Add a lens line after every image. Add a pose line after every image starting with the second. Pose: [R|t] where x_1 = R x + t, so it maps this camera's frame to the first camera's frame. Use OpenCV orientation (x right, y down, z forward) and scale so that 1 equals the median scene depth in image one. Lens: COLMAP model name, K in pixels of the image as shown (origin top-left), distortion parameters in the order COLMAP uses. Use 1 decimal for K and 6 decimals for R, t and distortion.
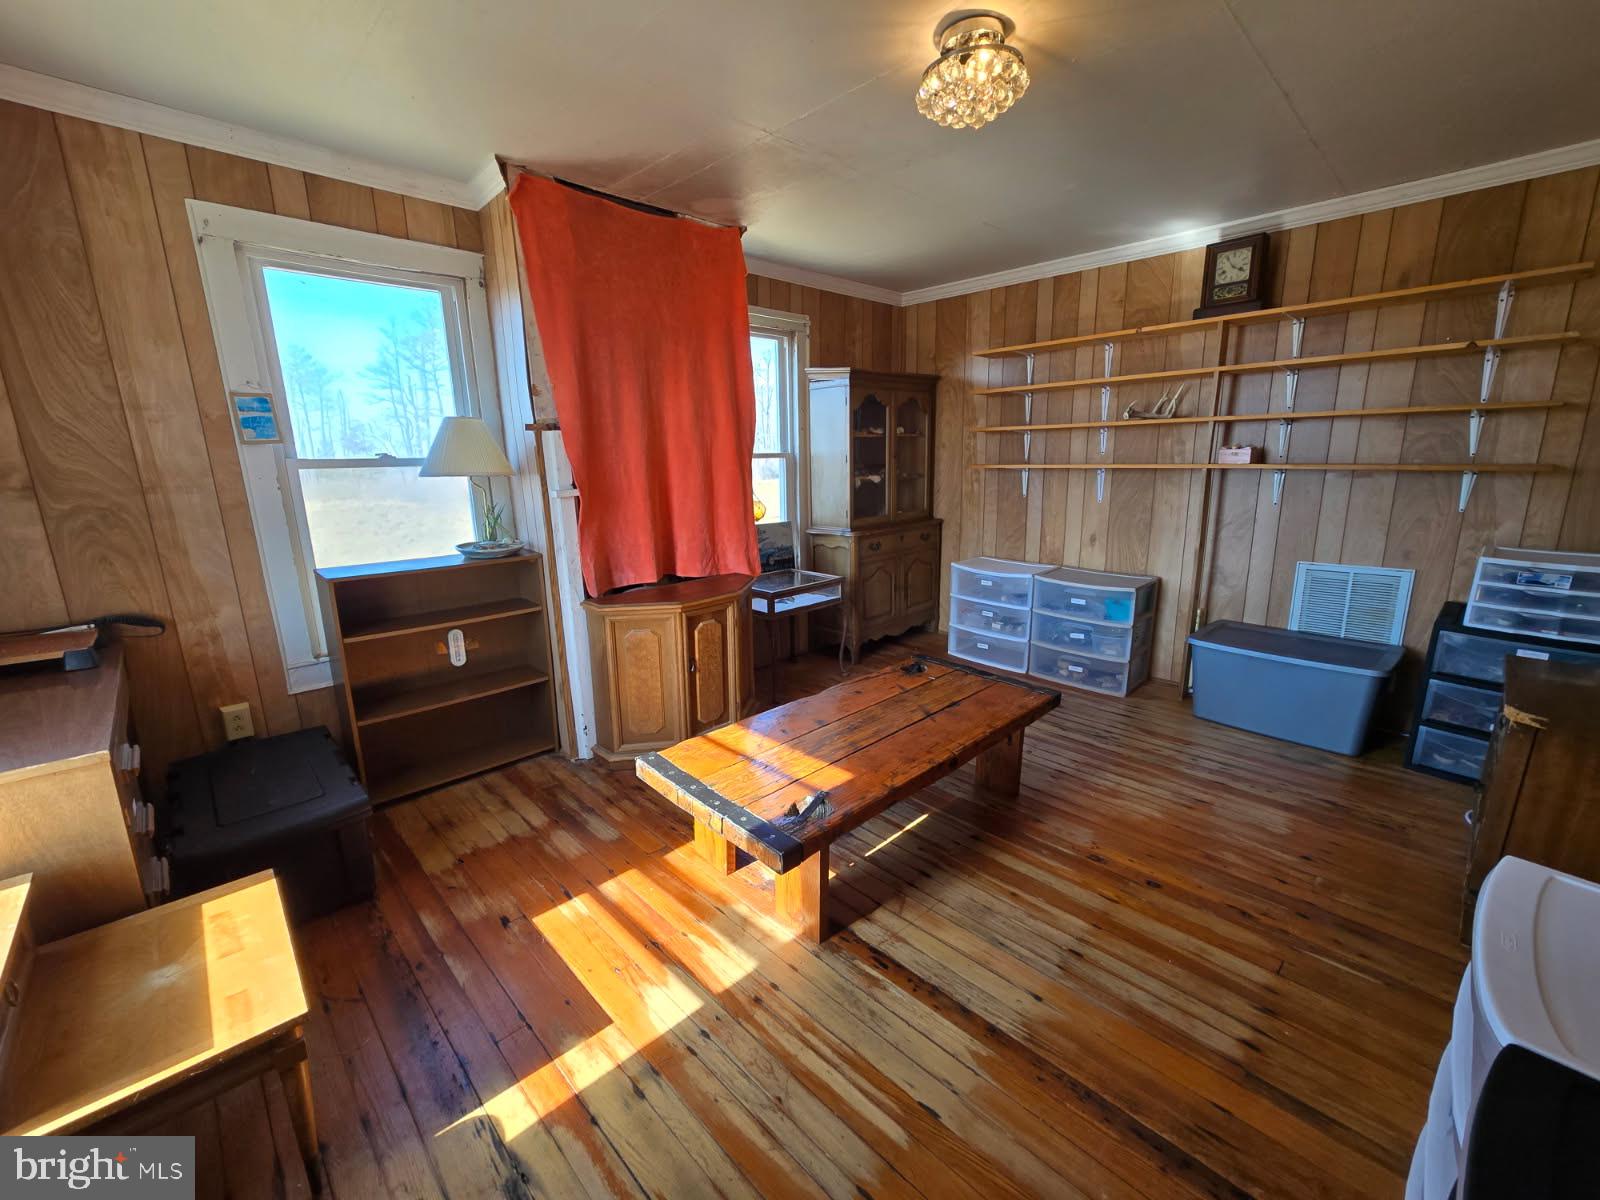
lens RADIAL K [[658.3, 0, 798.1], [0, 658.3, 601.0], [0, 0, 1]] dist [0.000656, 0.000897]
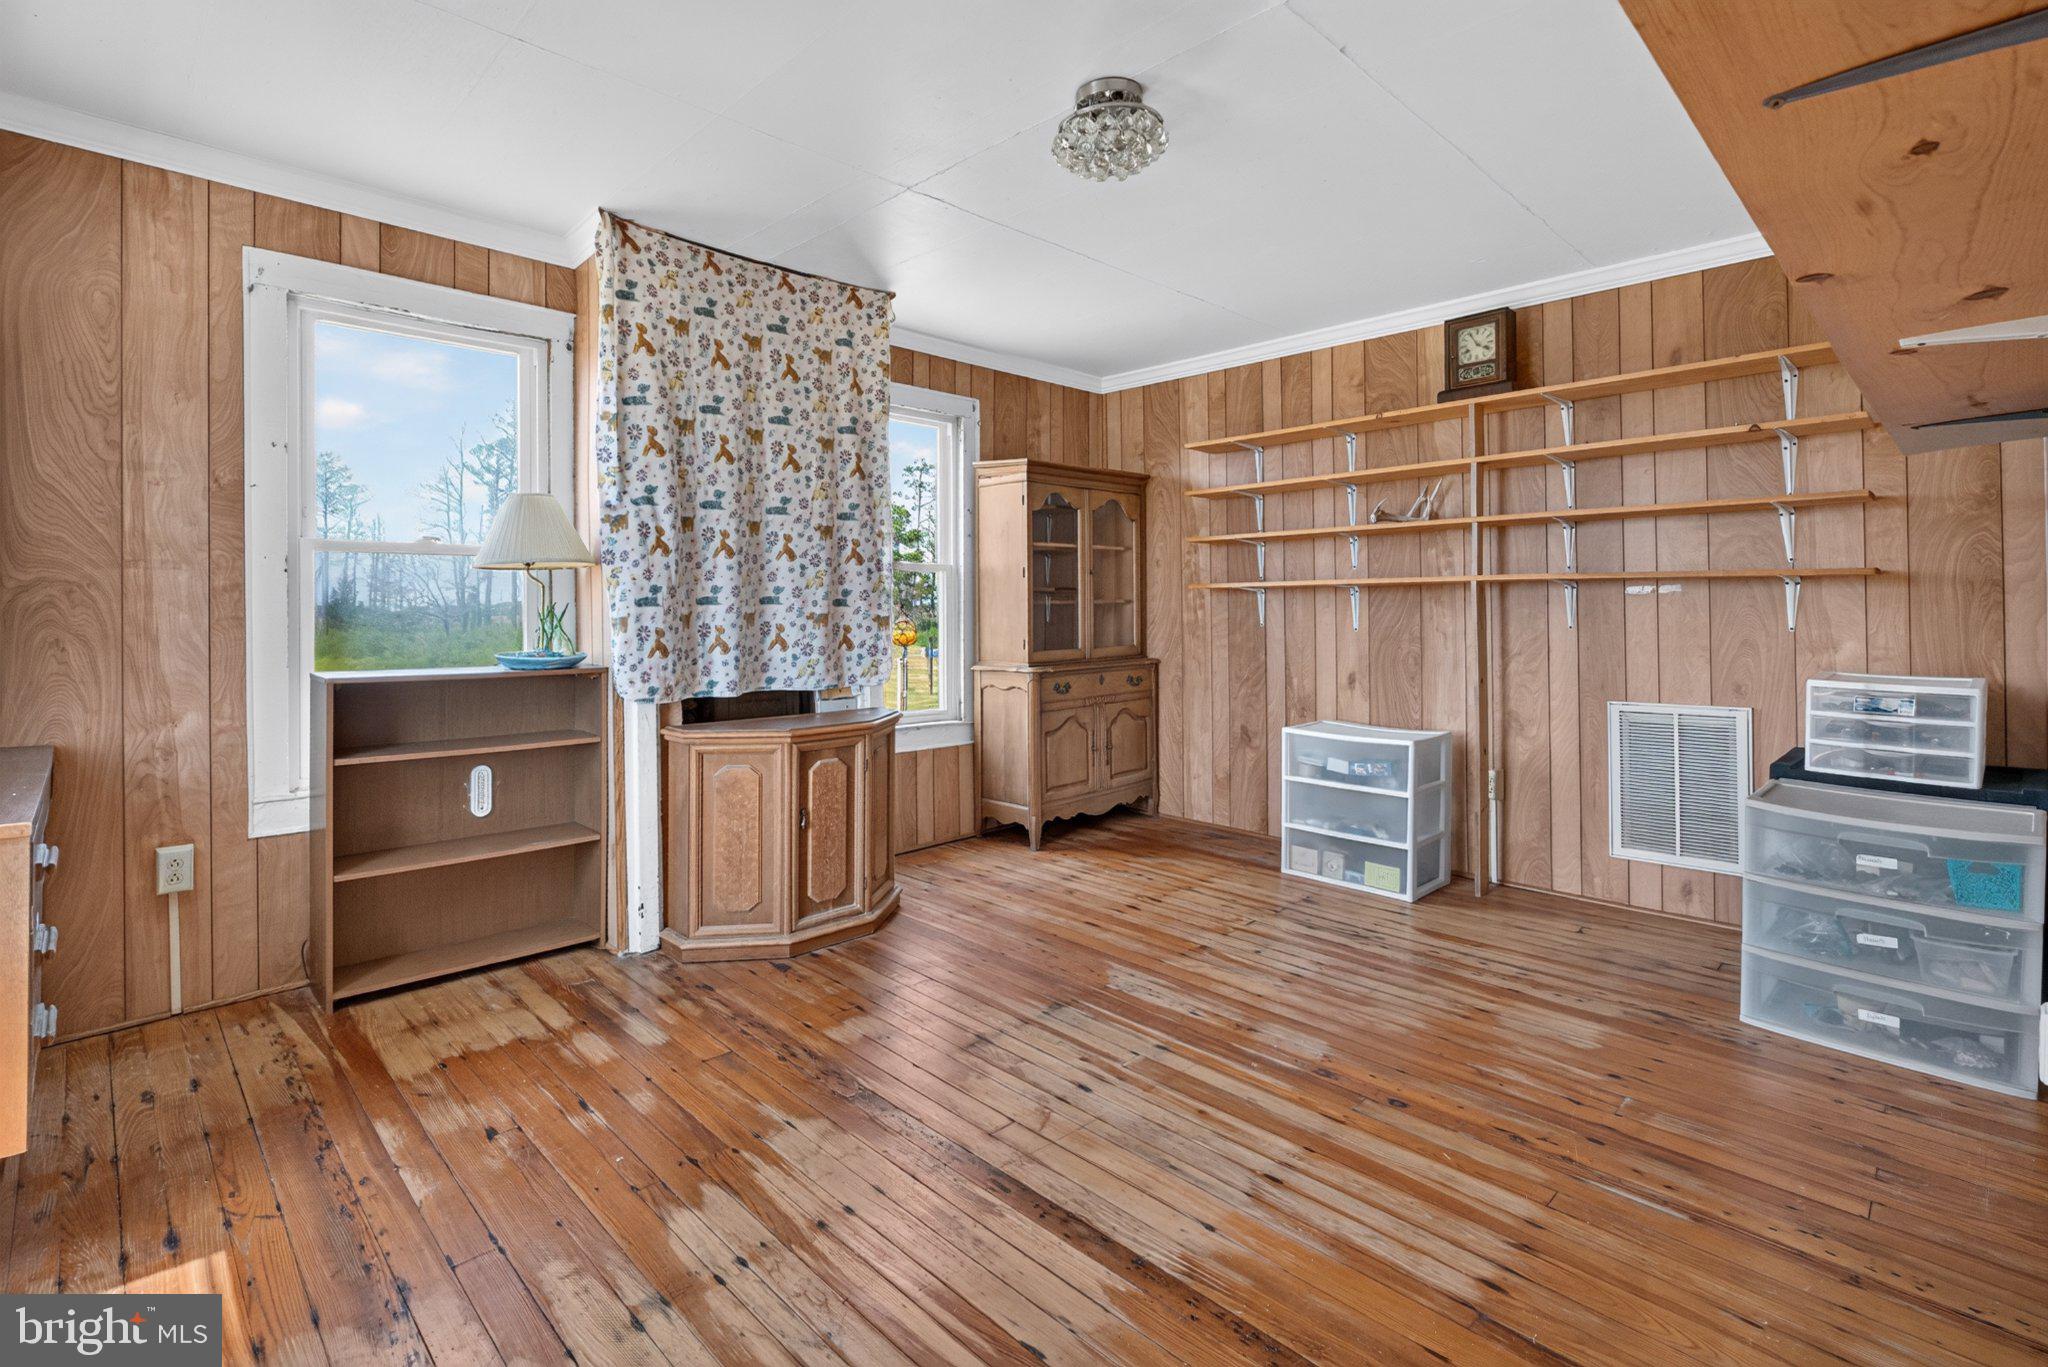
lens RADIAL K [[944.1, 0, 1006.5], [0, 944.1, 599.5], [0, 0, 1]] dist [-0.003163, -0.001140]
pose [[0.999936, 0.011192, 0.001508, 0.087591], [-0.010554, 0.973651, -0.227799, 0.111891], [-0.004017, 0.227768, 0.973707, -0.111203]]
